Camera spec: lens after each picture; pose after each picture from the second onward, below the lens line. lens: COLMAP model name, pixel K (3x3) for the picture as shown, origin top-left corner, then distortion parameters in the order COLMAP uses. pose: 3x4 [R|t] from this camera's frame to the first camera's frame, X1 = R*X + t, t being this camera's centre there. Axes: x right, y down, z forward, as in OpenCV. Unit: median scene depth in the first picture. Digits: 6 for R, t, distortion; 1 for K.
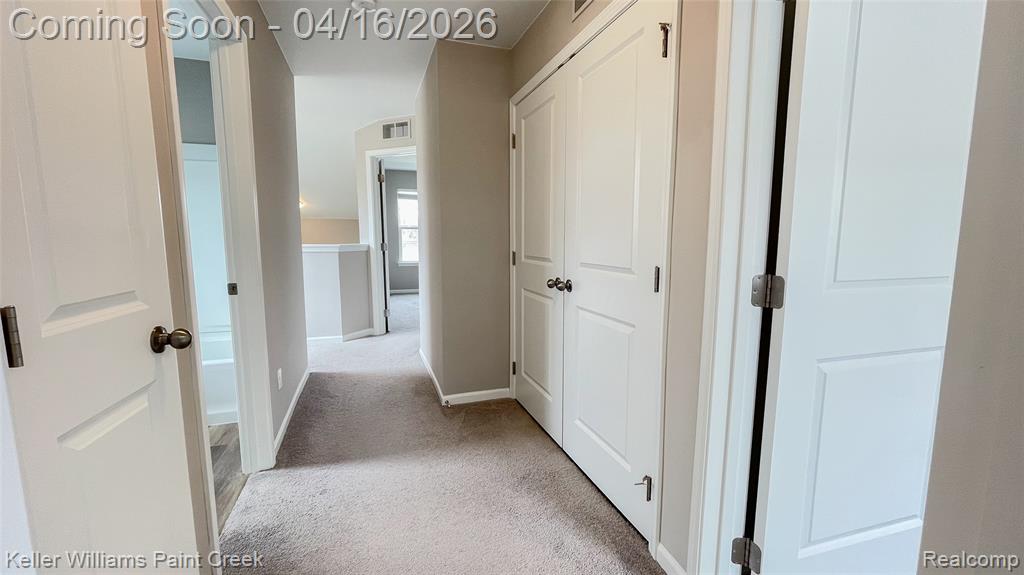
lens RADIAL K [[415.5, 0, 505.7], [0, 415.5, 287.4], [0, 0, 1]] dist [-0.006309, 0.001470]
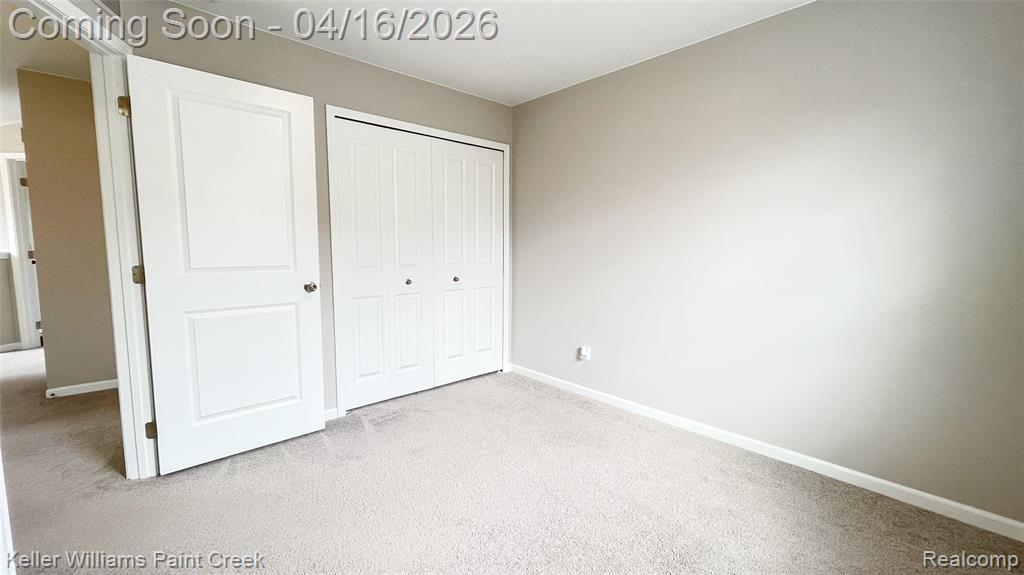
lens RADIAL K [[415.5, 0, 510.1], [0, 415.5, 283.2], [0, 0, 1]] dist [-0.006309, 0.001470]
pose [[0.916901, -0.028401, 0.398103, 0.535943], [0.042357, 0.998756, -0.026303, 0.062434], [-0.396861, 0.040979, 0.916964, -0.486618]]
